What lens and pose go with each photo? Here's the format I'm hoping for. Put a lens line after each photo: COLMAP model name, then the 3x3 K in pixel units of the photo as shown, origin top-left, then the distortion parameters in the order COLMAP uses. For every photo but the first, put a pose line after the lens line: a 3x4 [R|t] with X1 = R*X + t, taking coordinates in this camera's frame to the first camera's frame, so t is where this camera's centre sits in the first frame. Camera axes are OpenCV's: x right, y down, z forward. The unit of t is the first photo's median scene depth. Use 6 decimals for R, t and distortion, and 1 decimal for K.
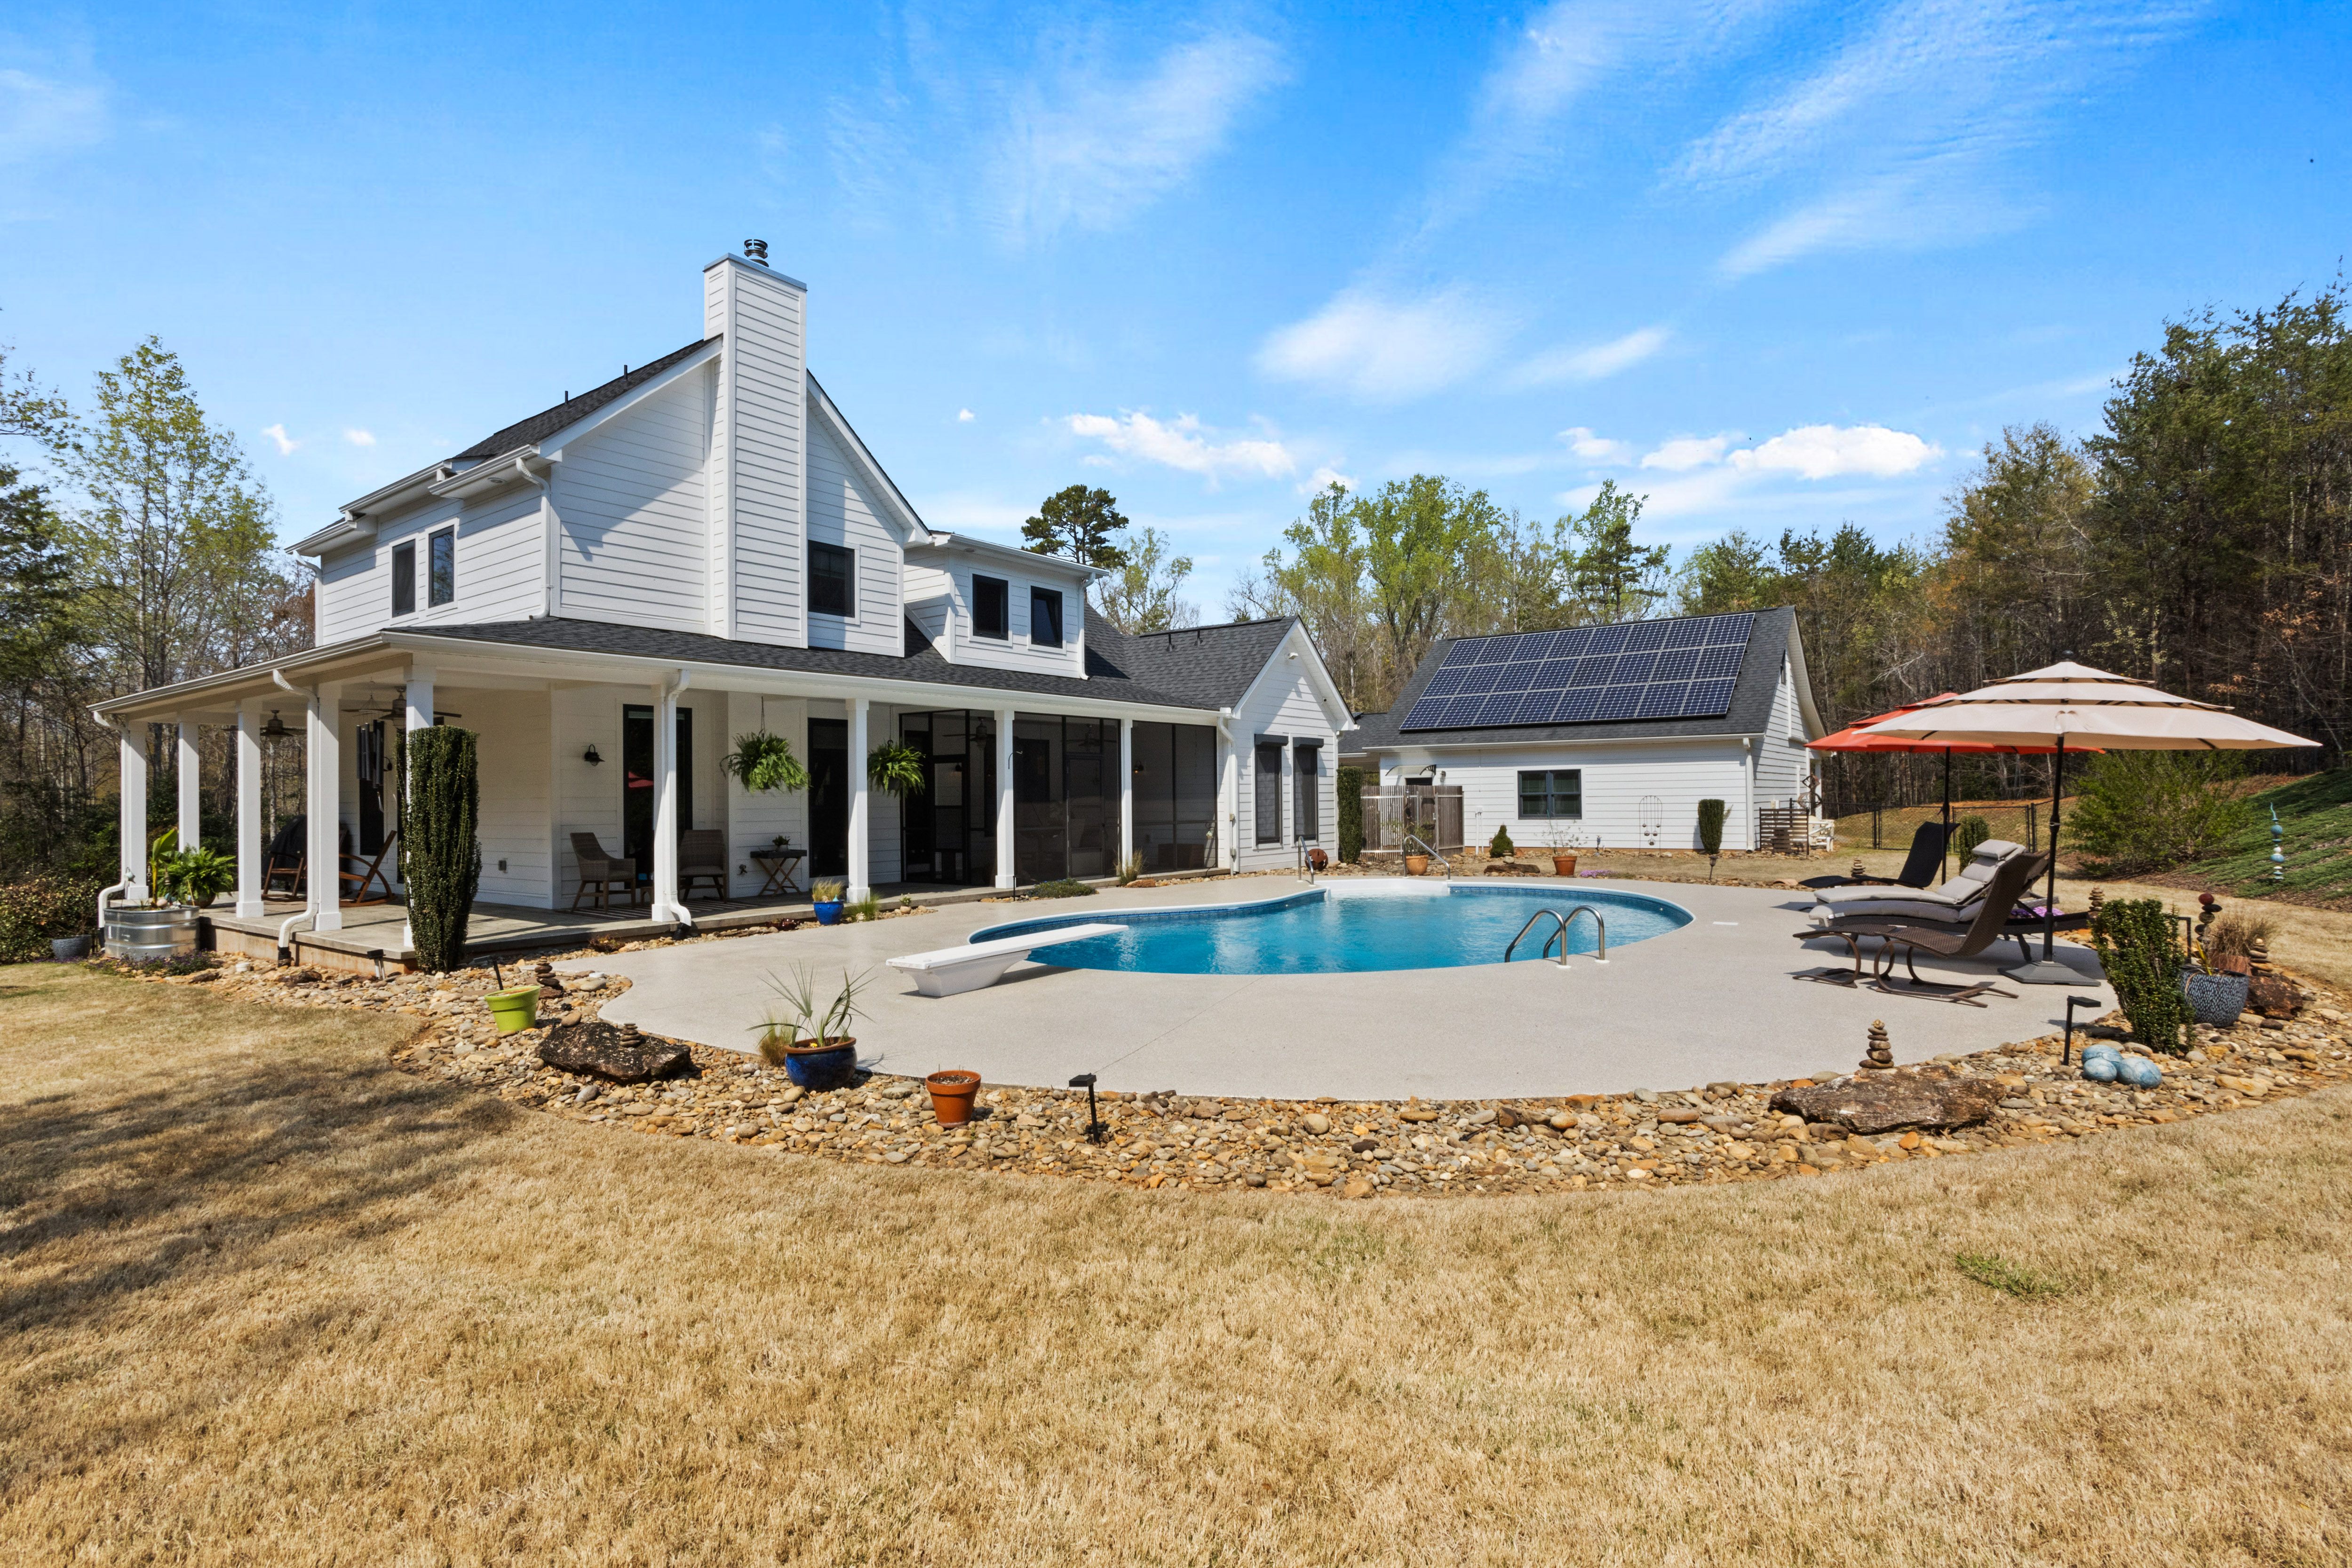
lens RADIAL K [[1154.0, 0, 1176.0], [0, 1154.0, 784.0], [0, 0, 1]] dist [-0.035195, 0.000024]
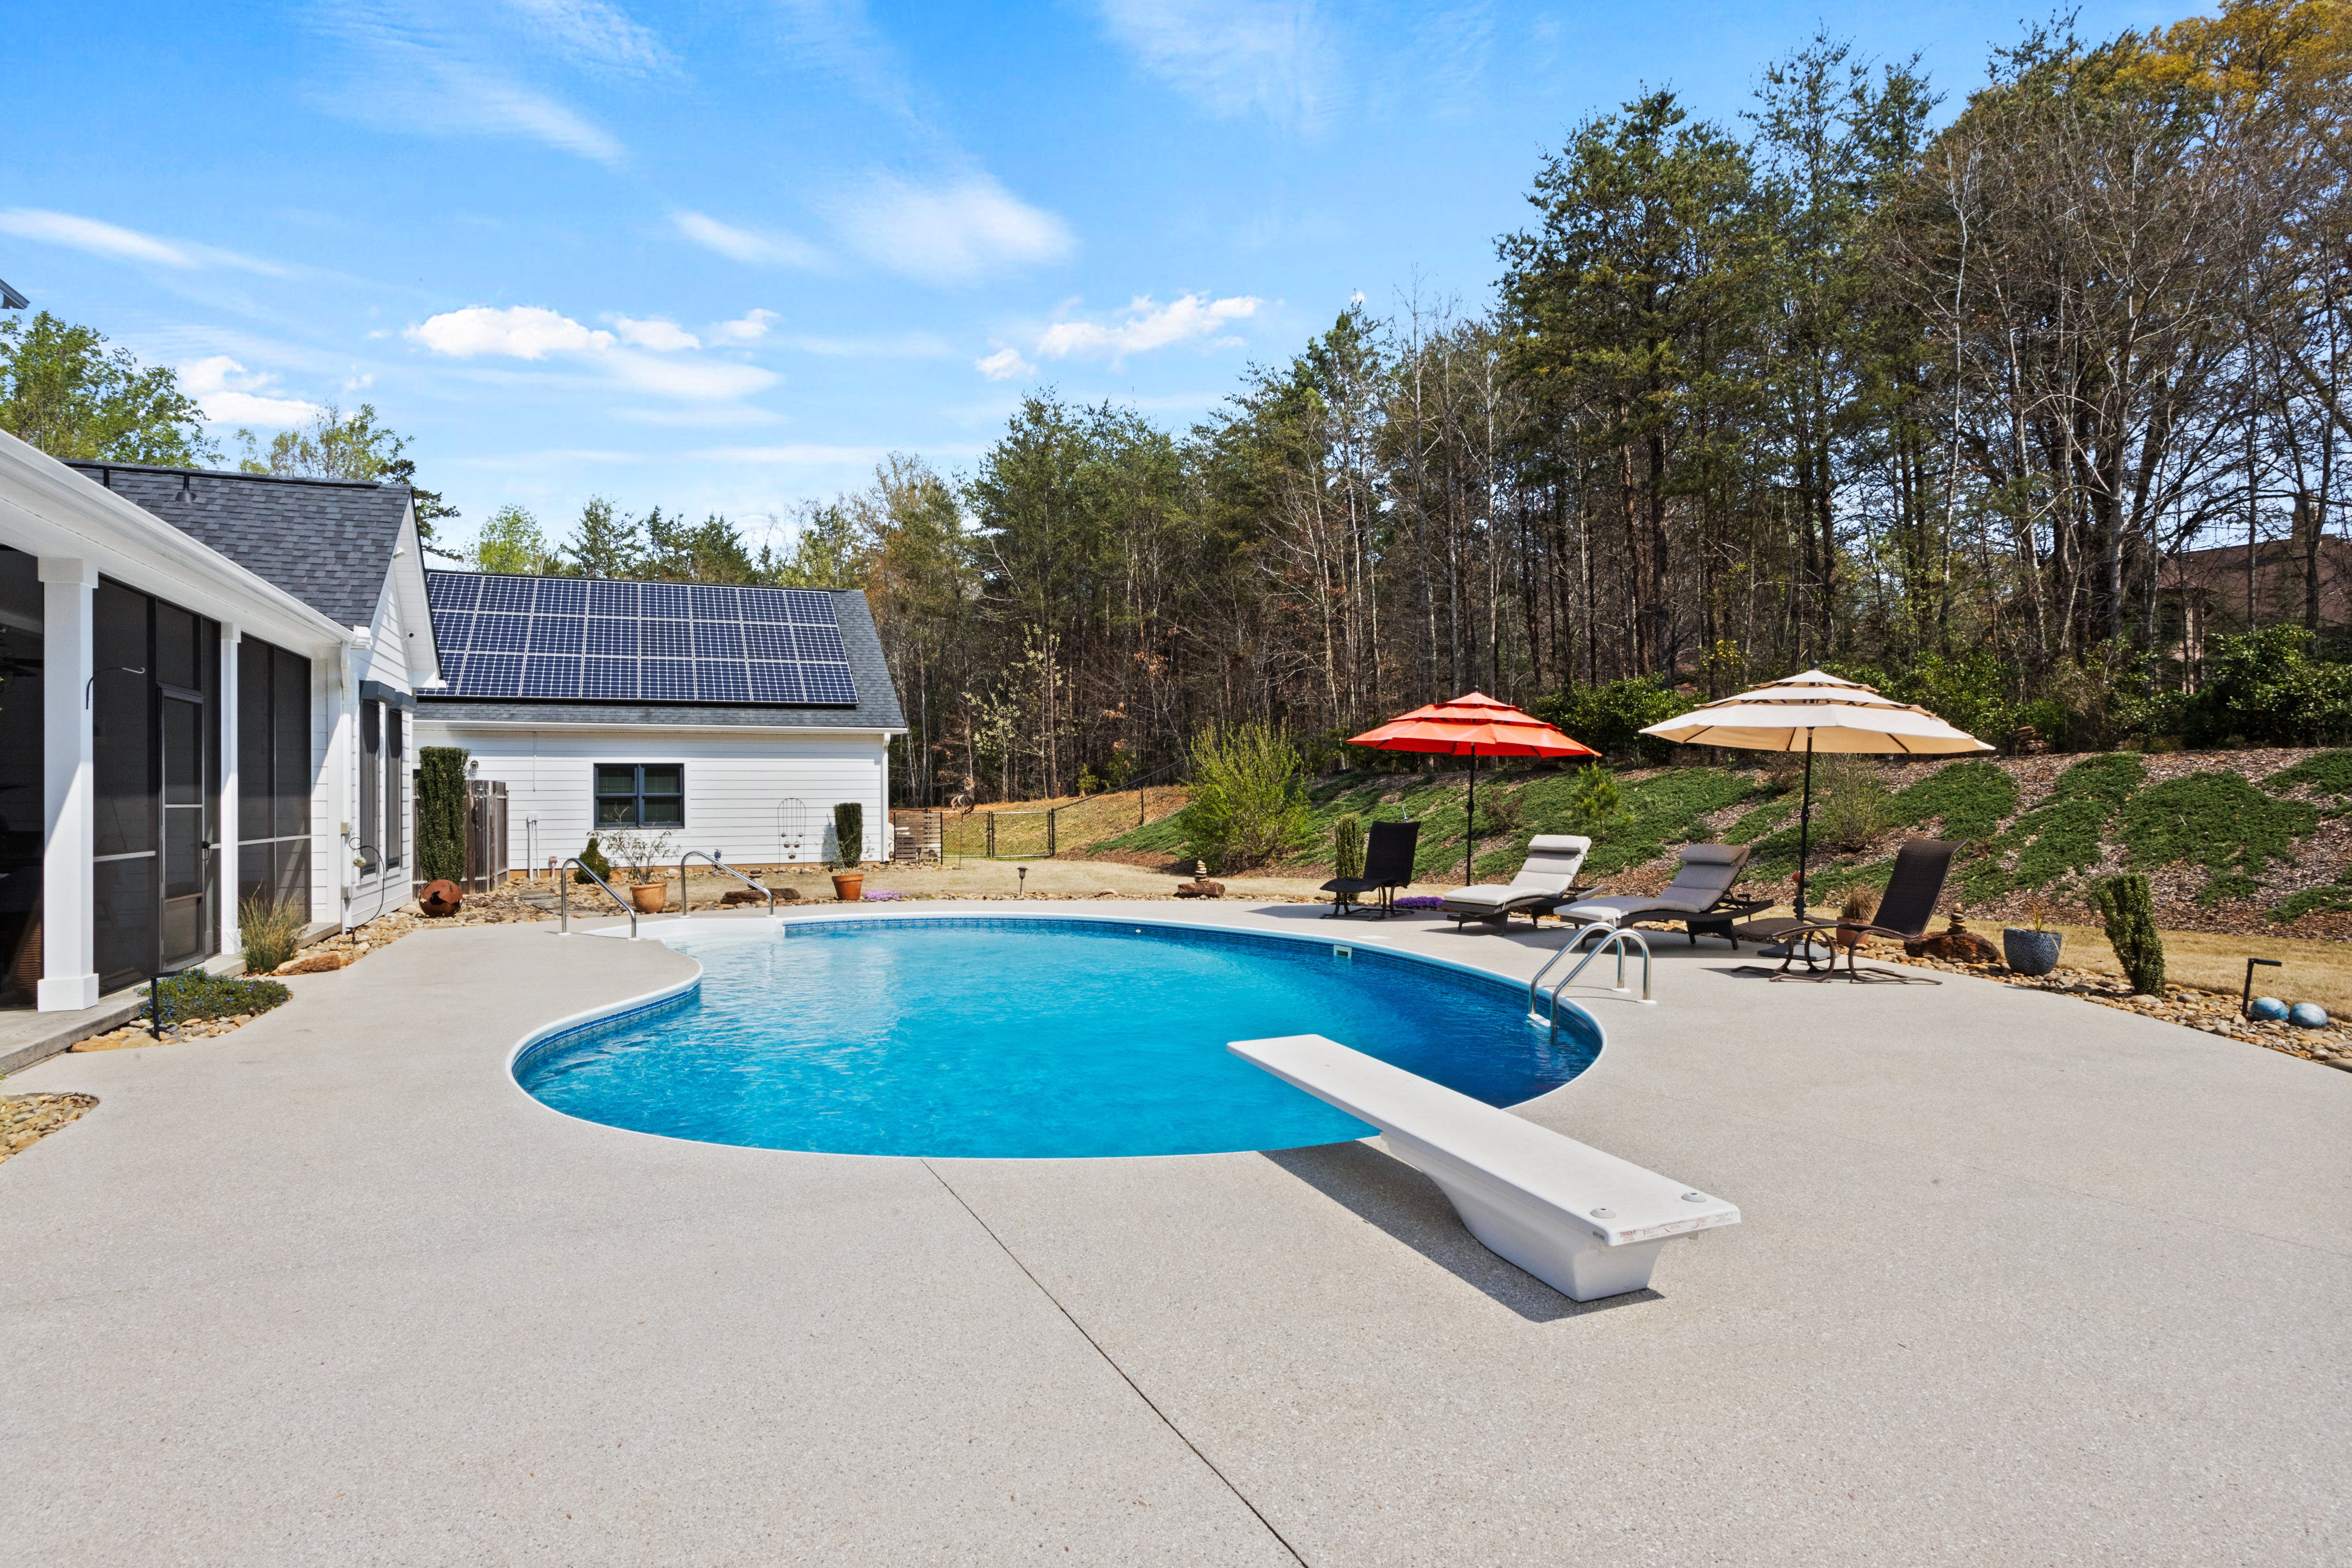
lens RADIAL K [[1283.0, 0, 1176.0], [0, 1283.0, 784.0], [0, 0, 1]] dist [-0.006031, -0.000892]
pose [[0.548651, 0.017441, 0.835869, -0.211347], [-0.010598, 0.999847, -0.013907, 0.010356], [-0.835984, -0.001228, 0.548752, 0.278113]]
